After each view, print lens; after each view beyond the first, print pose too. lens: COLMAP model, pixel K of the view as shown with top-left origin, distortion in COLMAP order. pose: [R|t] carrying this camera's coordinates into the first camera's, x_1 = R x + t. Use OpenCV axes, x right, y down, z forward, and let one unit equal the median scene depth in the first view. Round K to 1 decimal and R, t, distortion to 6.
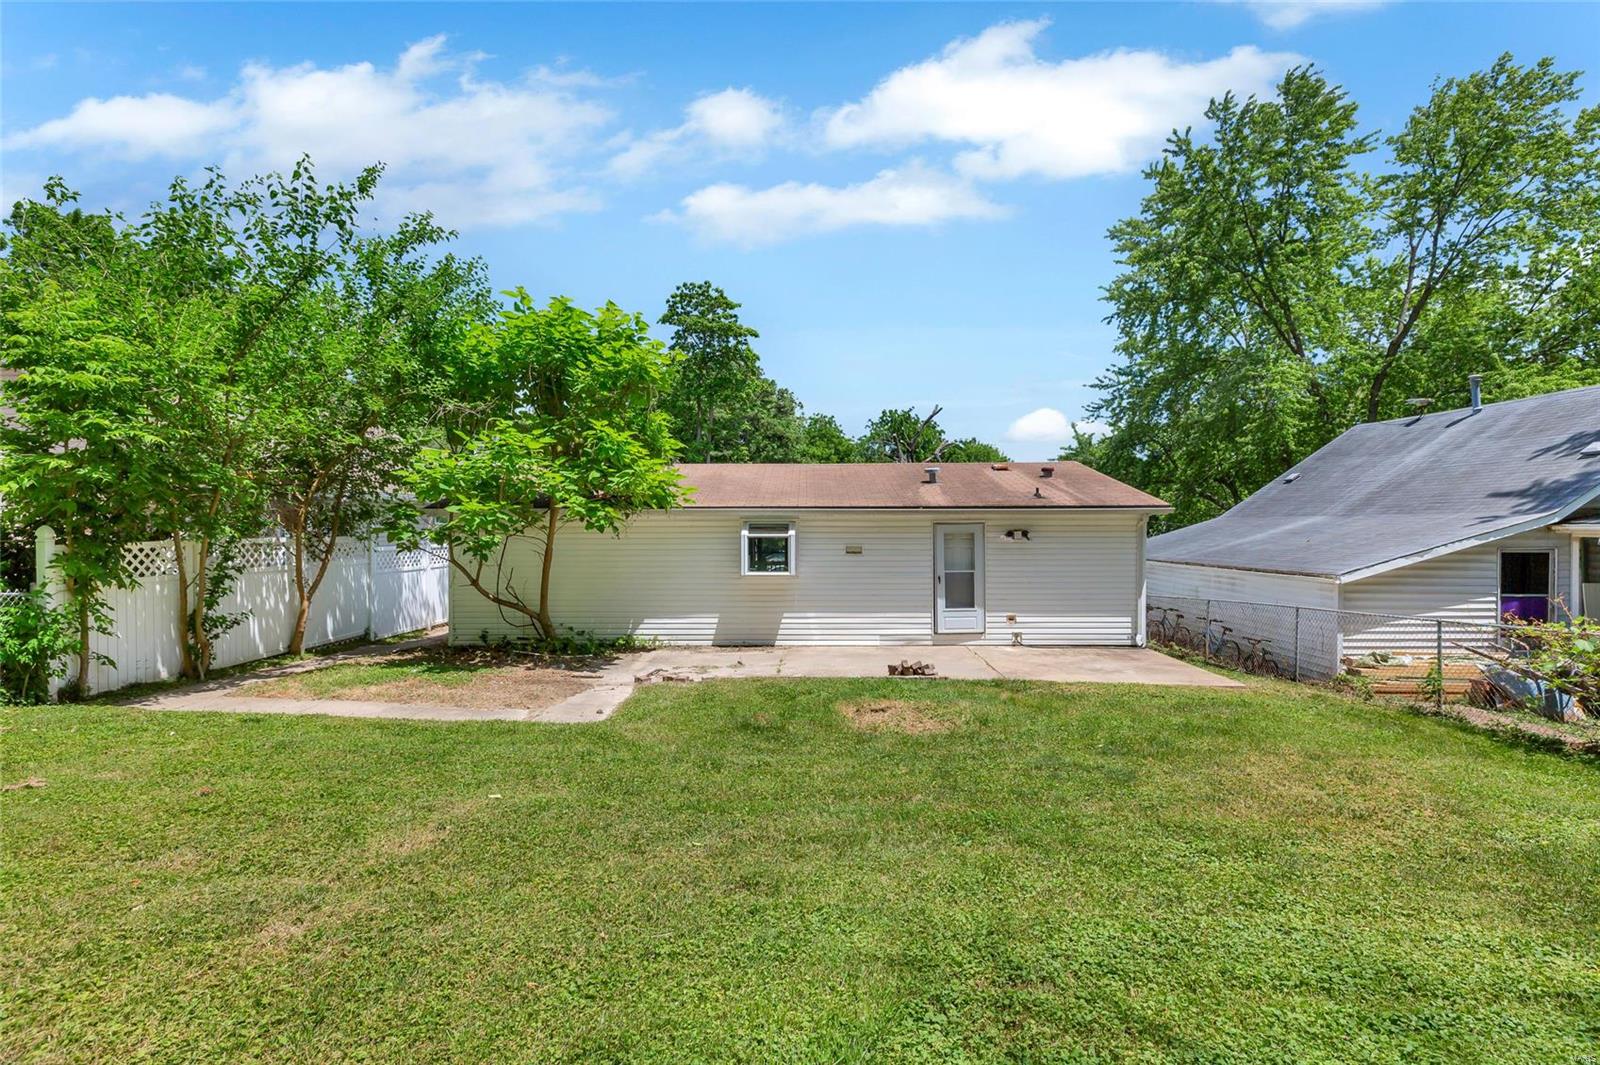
lens RADIAL K [[715.2, 0, 805.8], [0, 715.2, 537.0], [0, 0, 1]] dist [-0.003151, -0.001336]
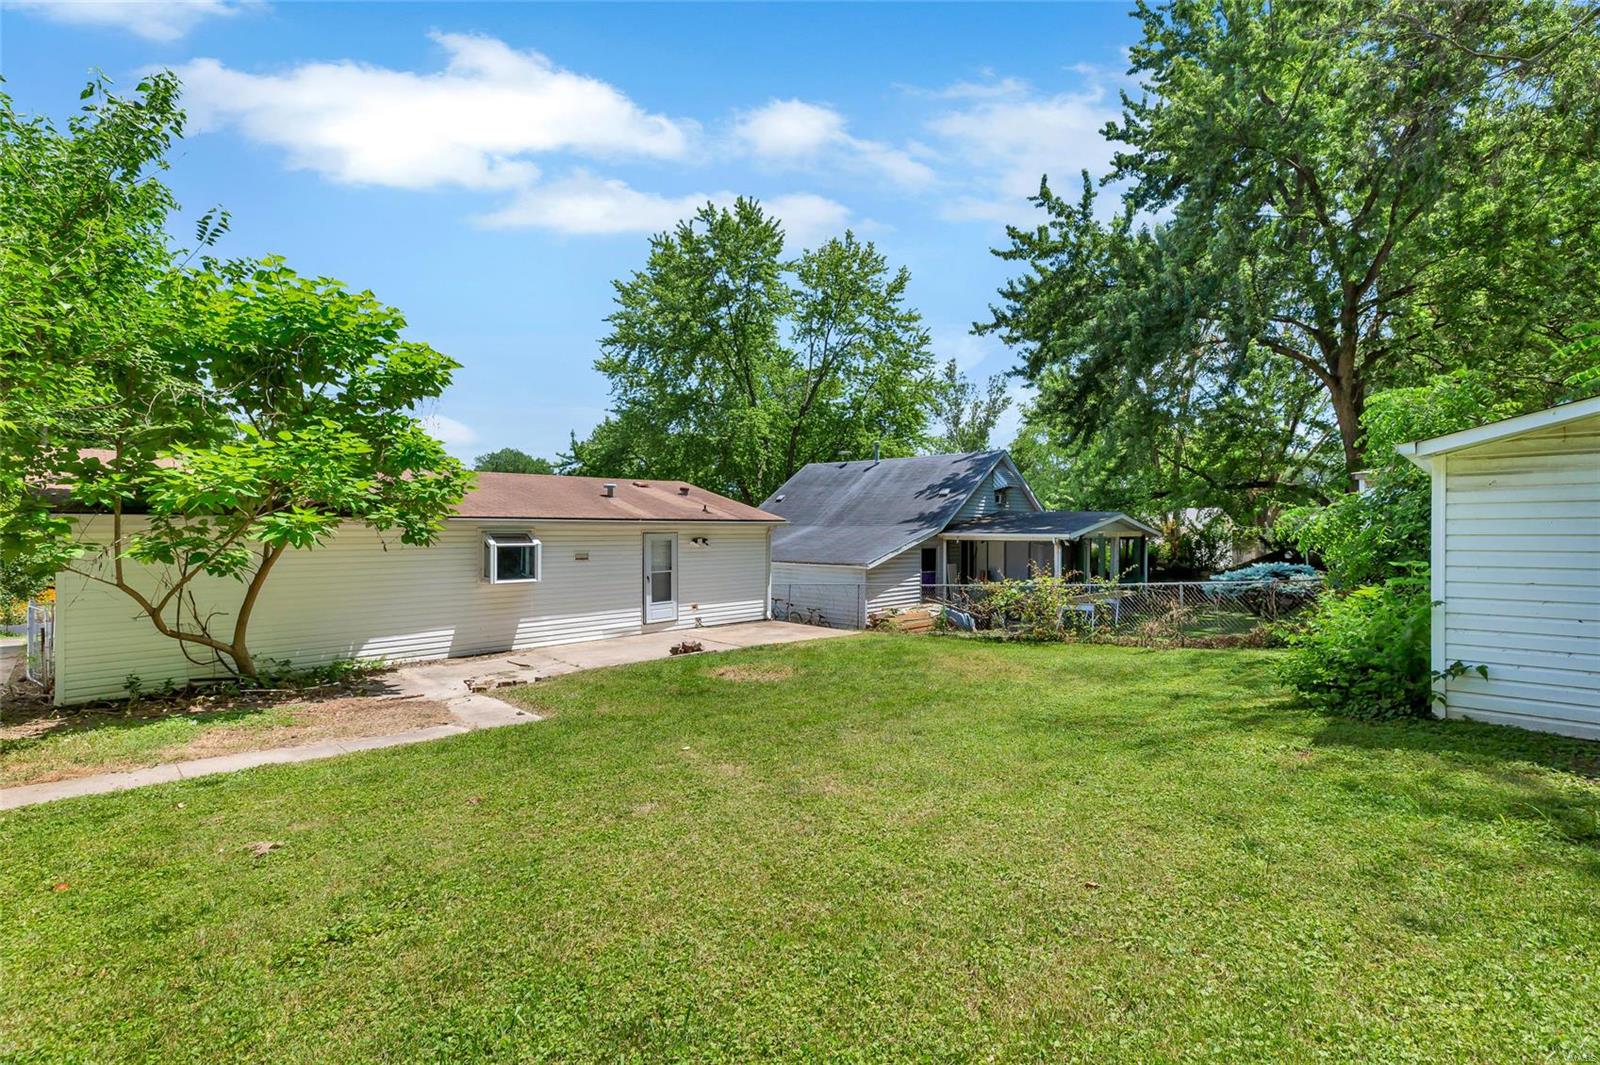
lens RADIAL K [[715.2, 0, 796.6], [0, 715.2, 516.8], [0, 0, 1]] dist [-0.003151, -0.001336]
pose [[0.704421, 0.012033, 0.709681, -0.493543], [0.012826, 0.999477, -0.029678, -0.006708], [-0.709667, 0.030008, 0.703898, -0.033190]]
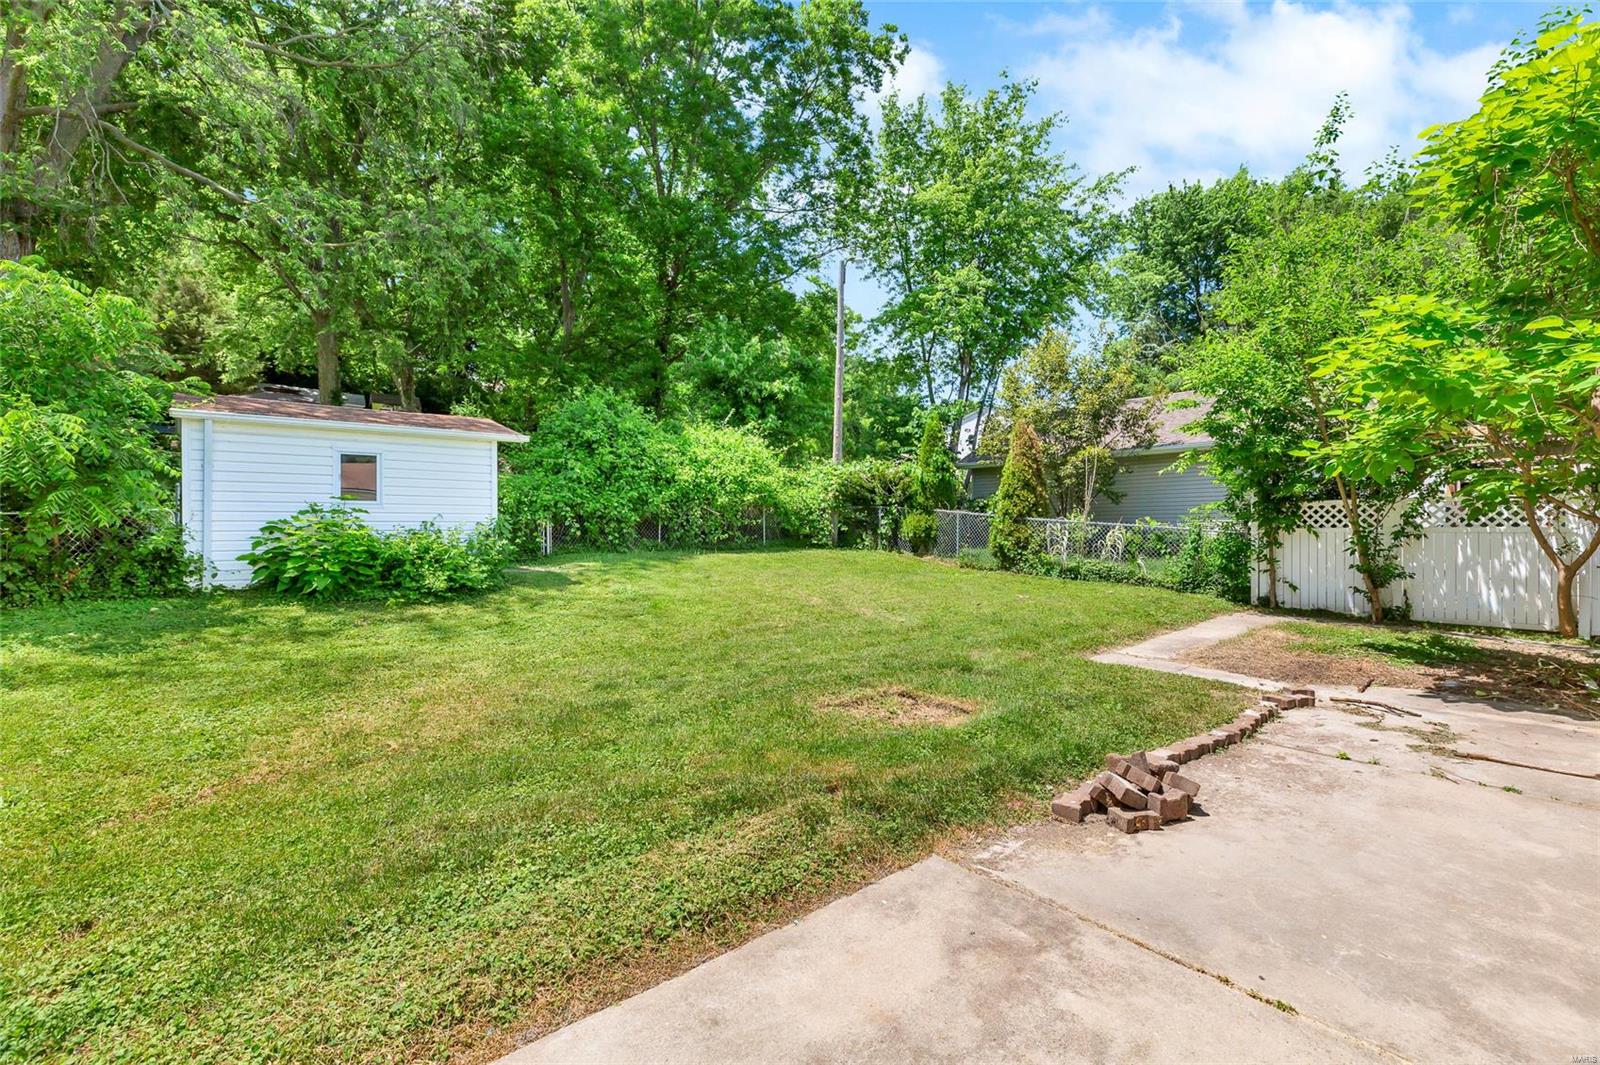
lens RADIAL K [[715.2, 0, 805.7], [0, 715.2, 536.0], [0, 0, 1]] dist [-0.003151, -0.001336]
pose [[-0.787822, 0.014446, -0.615734, 0.404470], [-0.005517, 0.999519, 0.030509, 0.024924], [0.615879, 0.027433, -0.787363, 0.978629]]
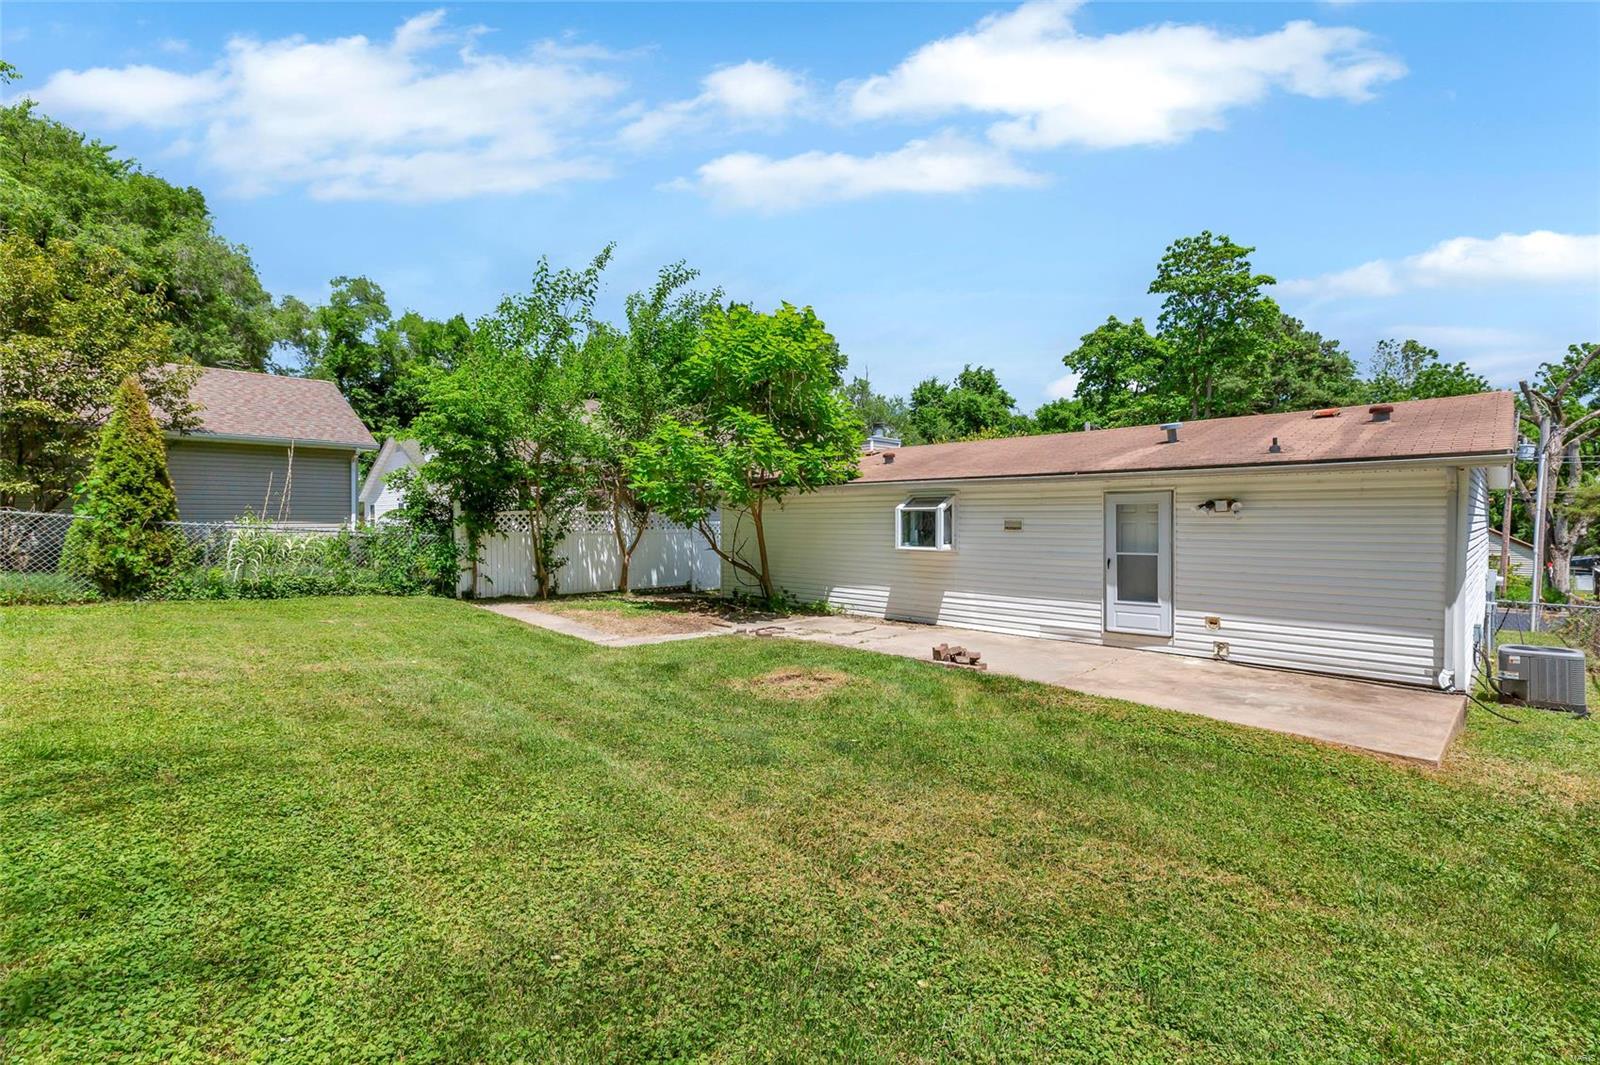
lens RADIAL K [[715.2, 0, 798.8], [0, 715.2, 528.1], [0, 0, 1]] dist [-0.003151, -0.001336]
pose [[0.710805, 0.010206, -0.703315, 0.497008], [-0.014478, 0.999895, -0.000123, 0.025663], [0.703240, 0.010270, 0.710878, 0.193059]]
